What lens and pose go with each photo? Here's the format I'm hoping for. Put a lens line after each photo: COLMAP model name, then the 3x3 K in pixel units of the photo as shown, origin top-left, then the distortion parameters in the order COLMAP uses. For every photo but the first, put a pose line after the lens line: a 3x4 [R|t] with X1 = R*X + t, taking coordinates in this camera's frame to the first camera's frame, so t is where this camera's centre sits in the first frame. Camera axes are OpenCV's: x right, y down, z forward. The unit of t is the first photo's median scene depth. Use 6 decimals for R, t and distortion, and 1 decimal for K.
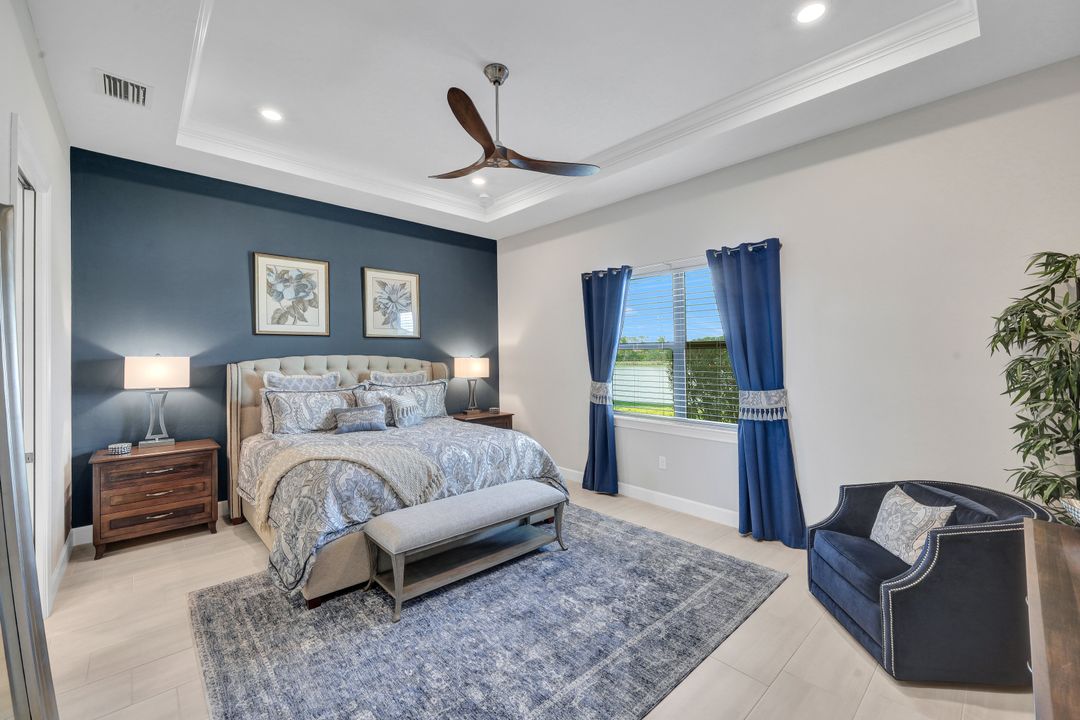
lens RADIAL K [[435.4, 0, 547.1], [0, 435.4, 356.3], [0, 0, 1]] dist [-0.000830, -0.000121]
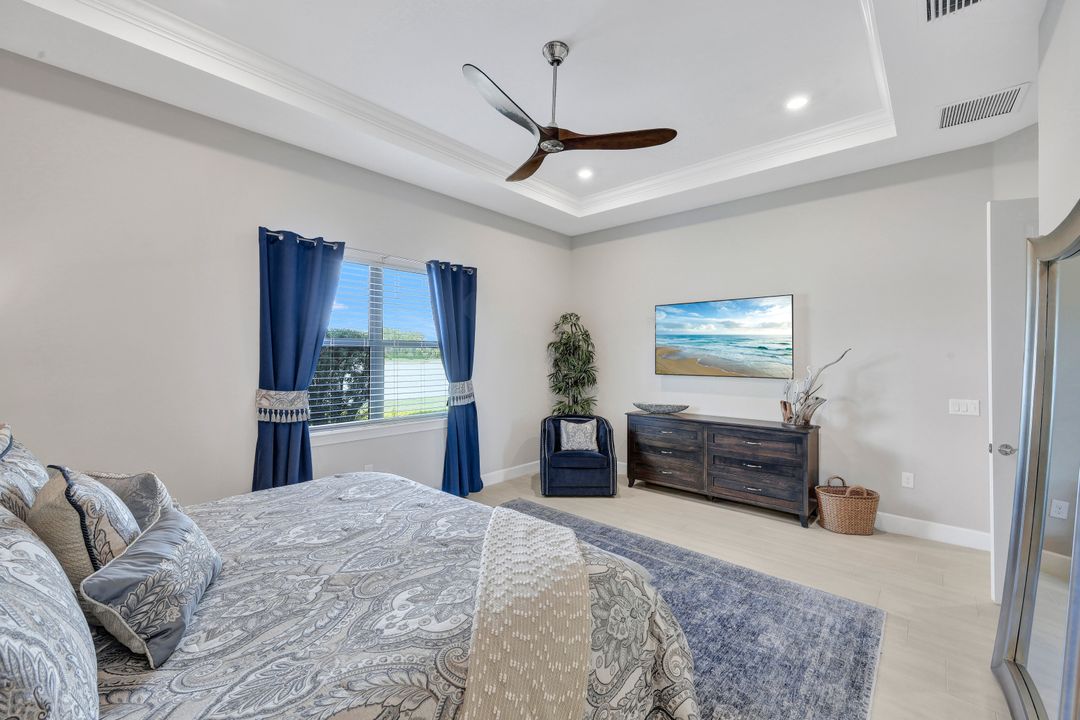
lens RADIAL K [[436.9, 0, 536.9], [0, 436.9, 349.2], [0, 0, 1]] dist [0.000269, 0.000042]
pose [[-0.073880, 0.016342, 0.997133, -1.039214], [-0.006582, 0.999836, -0.016874, 0.002560], [-0.997245, -0.007810, -0.073760, 1.105864]]
